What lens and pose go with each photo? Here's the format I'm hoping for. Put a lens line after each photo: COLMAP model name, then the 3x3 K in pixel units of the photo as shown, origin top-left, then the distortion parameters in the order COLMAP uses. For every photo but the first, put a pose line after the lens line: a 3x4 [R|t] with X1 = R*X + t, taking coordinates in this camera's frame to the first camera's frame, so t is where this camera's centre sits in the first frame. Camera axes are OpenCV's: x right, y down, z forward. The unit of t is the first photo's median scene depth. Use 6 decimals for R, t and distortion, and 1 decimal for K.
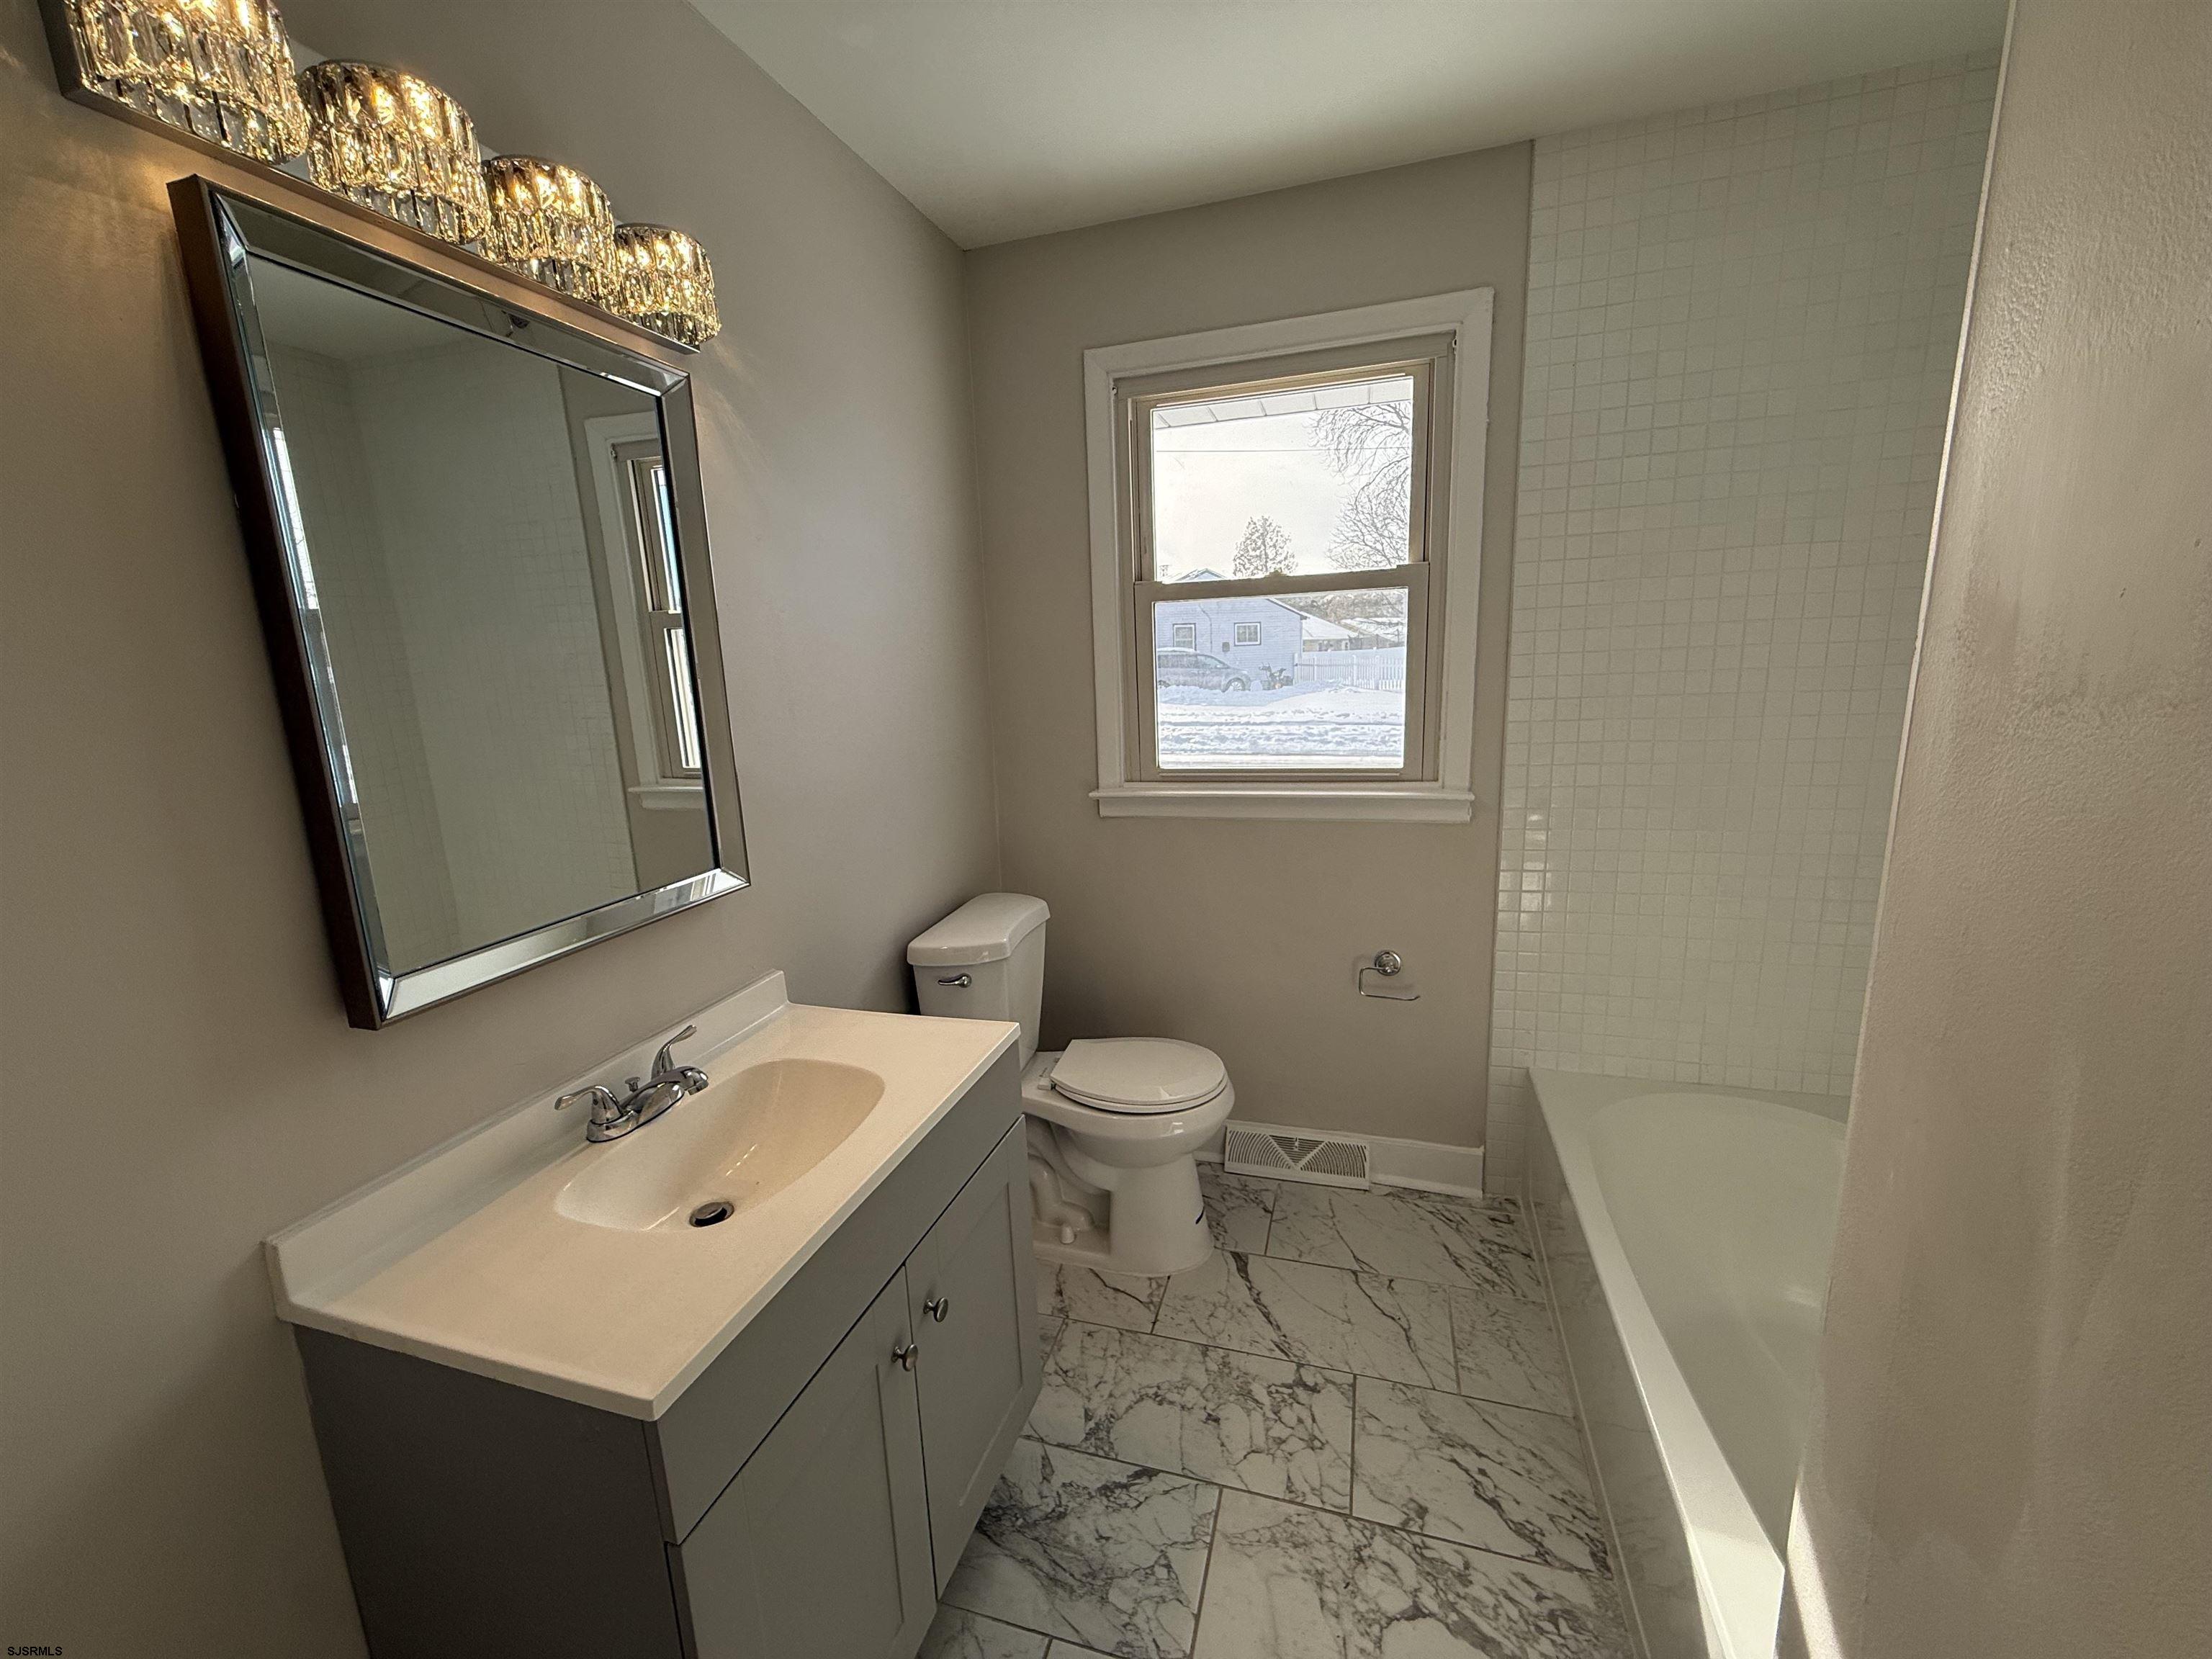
lens RADIAL K [[882.7, 0, 1103.1], [0, 882.7, 828.2], [0, 0, 1]] dist [0.000845, -0.000493]
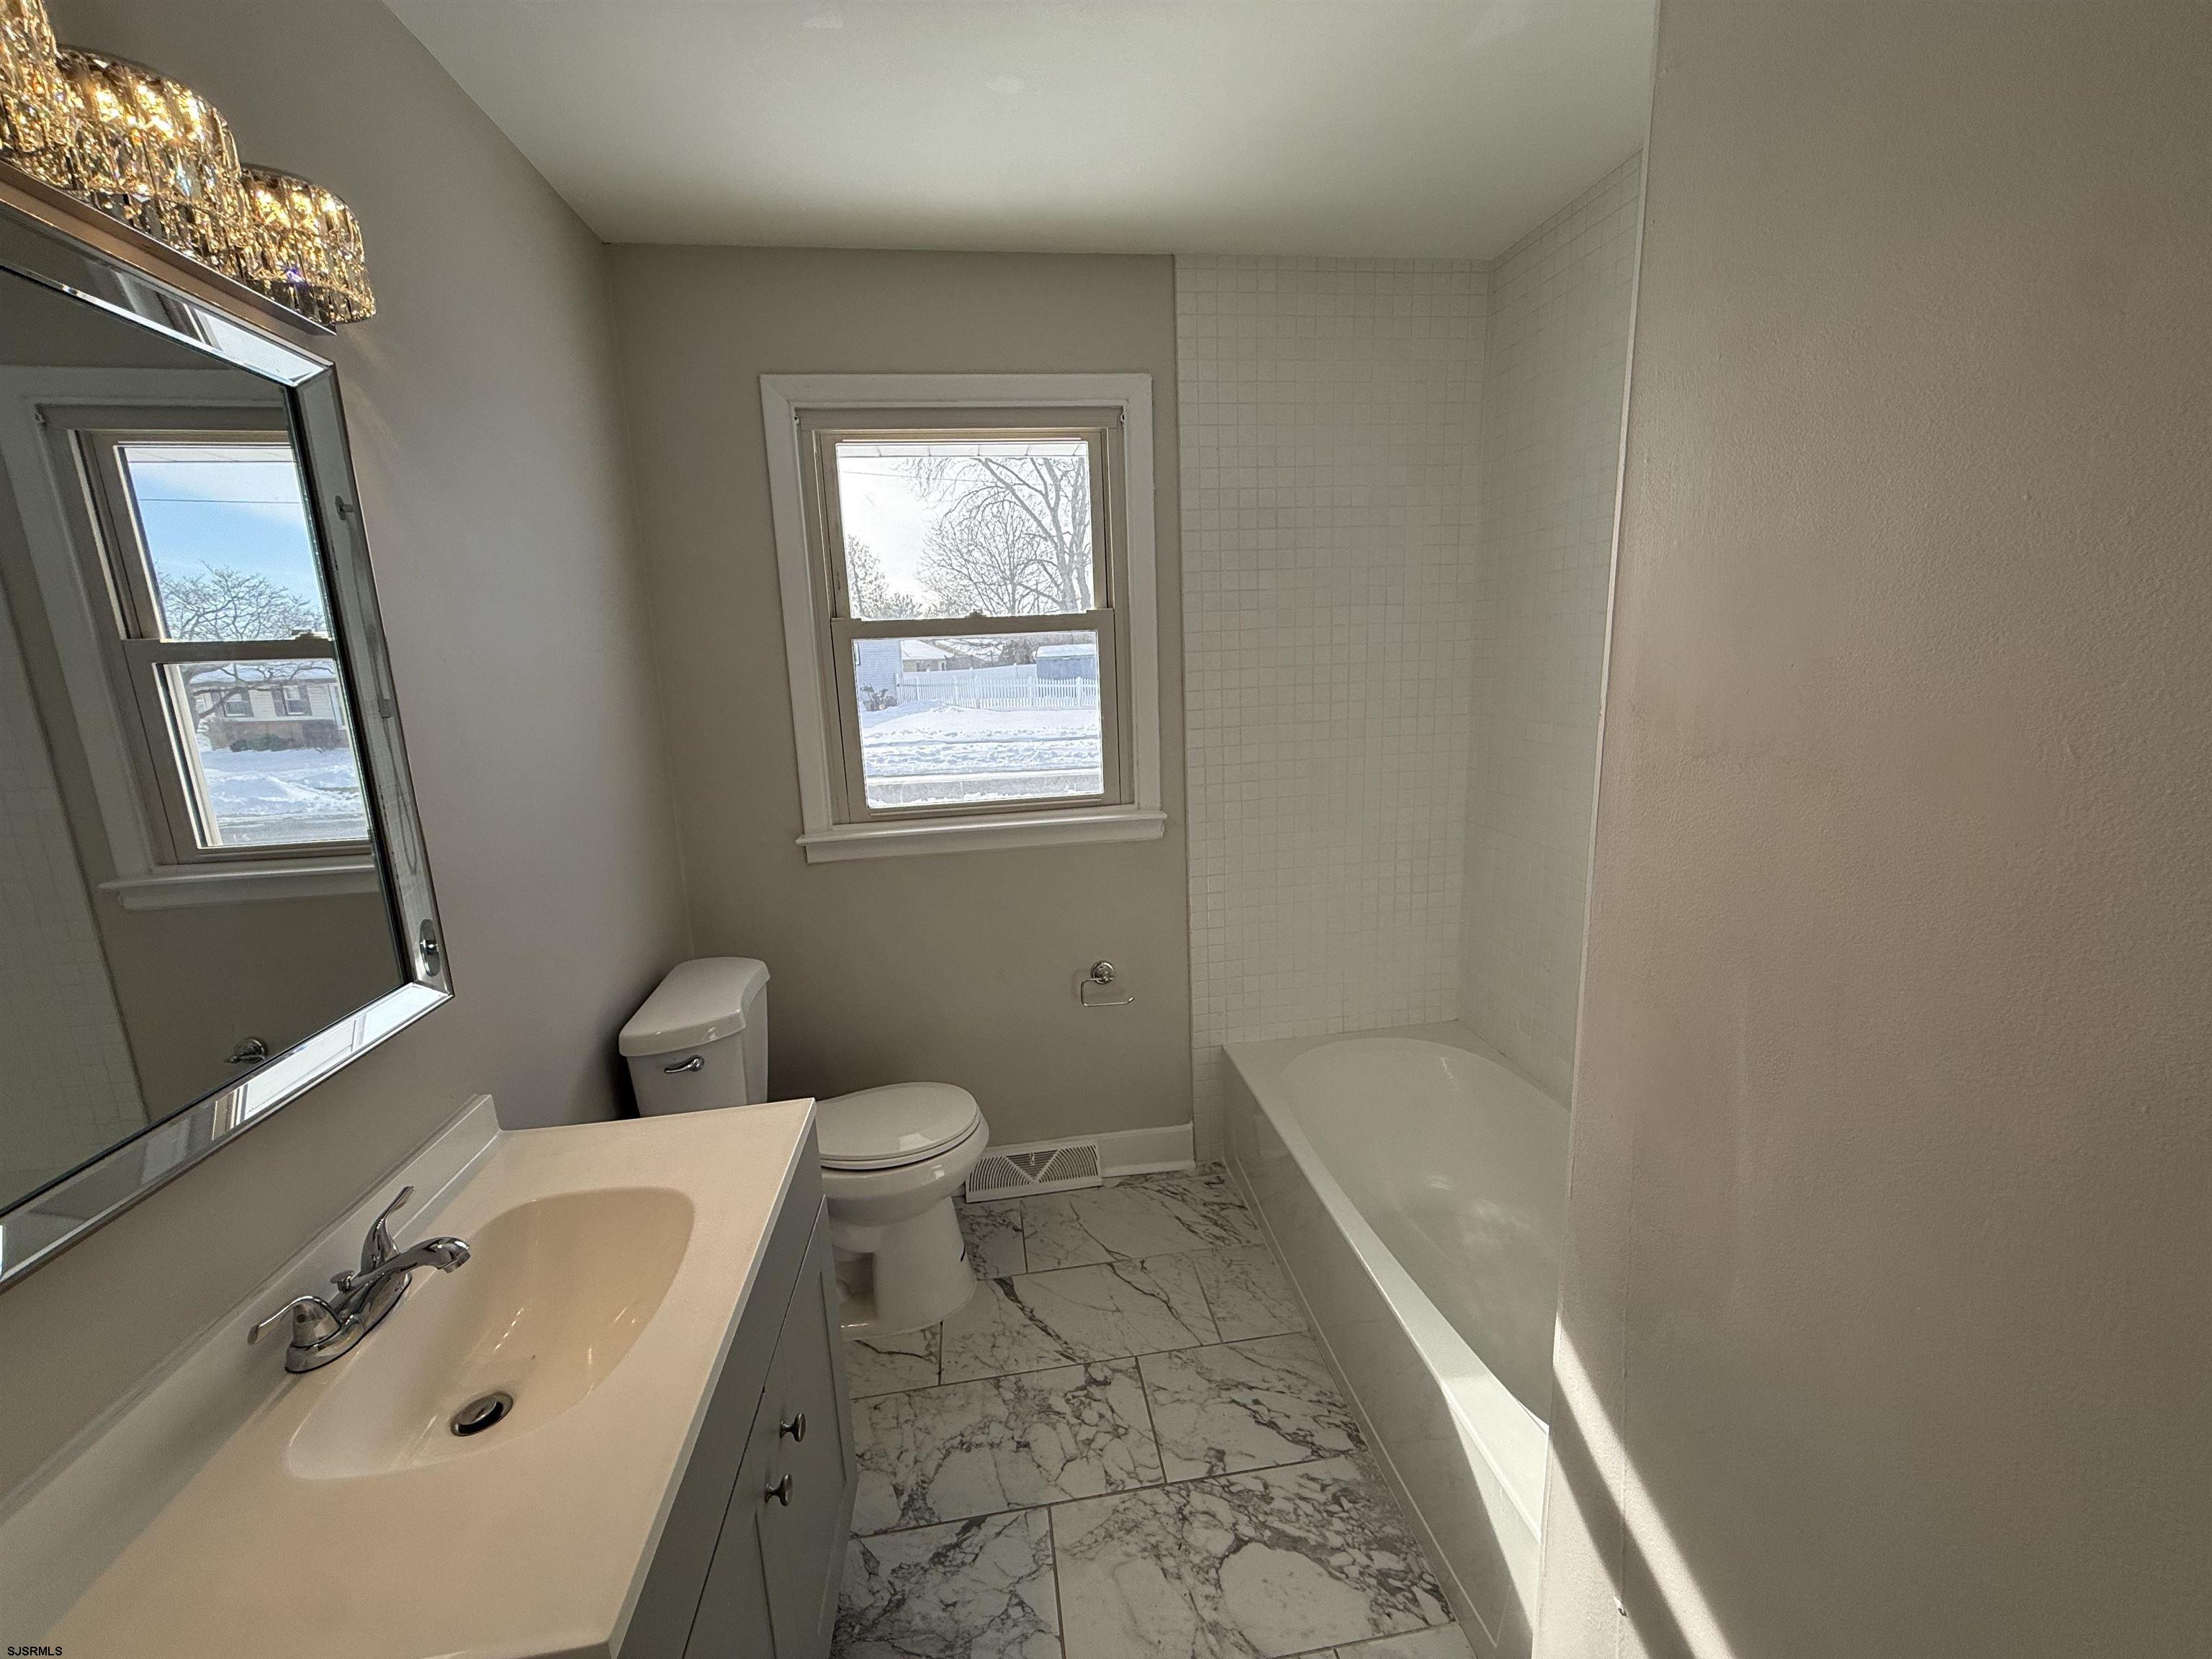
lens RADIAL K [[883.1, 0, 1101.6], [0, 883.1, 827.2], [0, 0, 1]] dist [0.000265, -0.000258]
pose [[0.902135, -0.077585, 0.424420, -0.151676], [0.086853, 0.996218, -0.002499, -0.027885], [-0.422621, 0.039117, 0.905462, 0.009163]]
